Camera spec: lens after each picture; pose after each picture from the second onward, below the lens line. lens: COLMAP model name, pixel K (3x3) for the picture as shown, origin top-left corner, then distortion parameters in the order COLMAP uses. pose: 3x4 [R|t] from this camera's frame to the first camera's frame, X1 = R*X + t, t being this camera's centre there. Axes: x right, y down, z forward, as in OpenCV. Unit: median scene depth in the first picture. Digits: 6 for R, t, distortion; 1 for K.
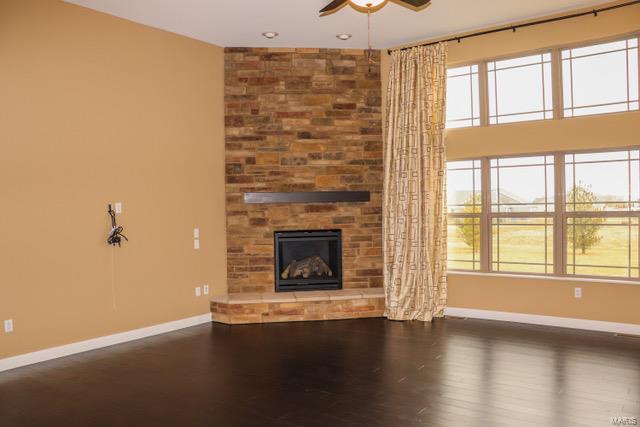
lens RADIAL K [[537.2, 0, 320.0], [0, 537.2, 213.5], [0, 0, 1]] dist [-0.161926, 0.144245]
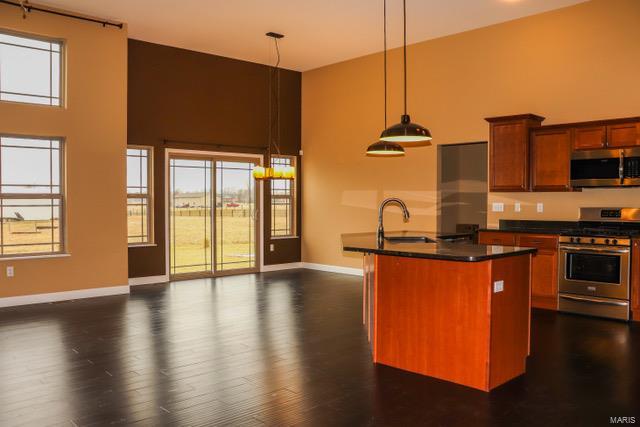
lens RADIAL K [[537.2, 0, 320.0], [0, 537.2, 213.5], [0, 0, 1]] dist [-0.161926, 0.144245]
pose [[0.162734, -0.002870, 0.986666, -0.342712], [0.016067, 0.999871, 0.000258, 0.038432], [-0.986539, 0.015810, 0.162759, 0.185319]]
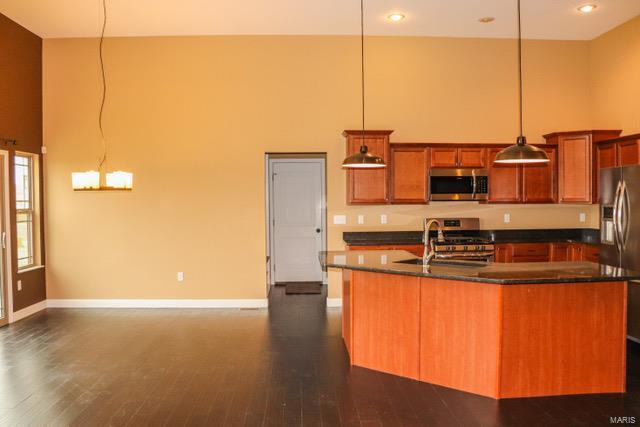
lens RADIAL K [[537.2, 0, 320.0], [0, 537.2, 213.5], [0, 0, 1]] dist [-0.161926, 0.144245]
pose [[-0.631209, 0.004502, 0.775599, -0.063481], [0.036970, 0.999021, 0.024288, -0.004847], [-0.774731, 0.044005, -0.630758, 0.679077]]
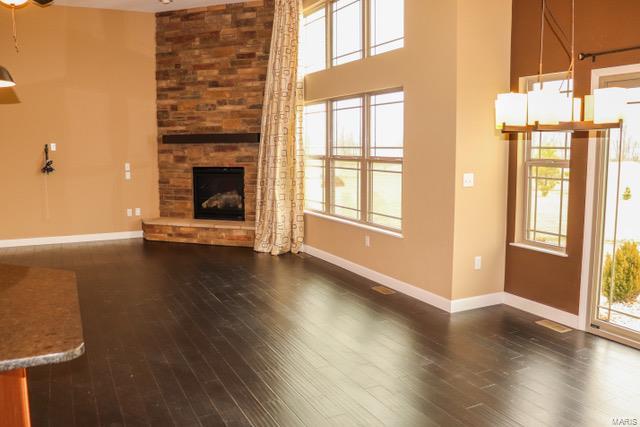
lens RADIAL K [[545.6, 0, 320.0], [0, 545.6, 213.5], [0, 0, 1]] dist [-0.169306, 0.146268]
pose [[0.891842, 0.073081, -0.446405, 0.715023], [-0.021548, 0.992606, 0.119449, -0.014280], [0.451834, -0.096911, 0.886822, 0.059648]]
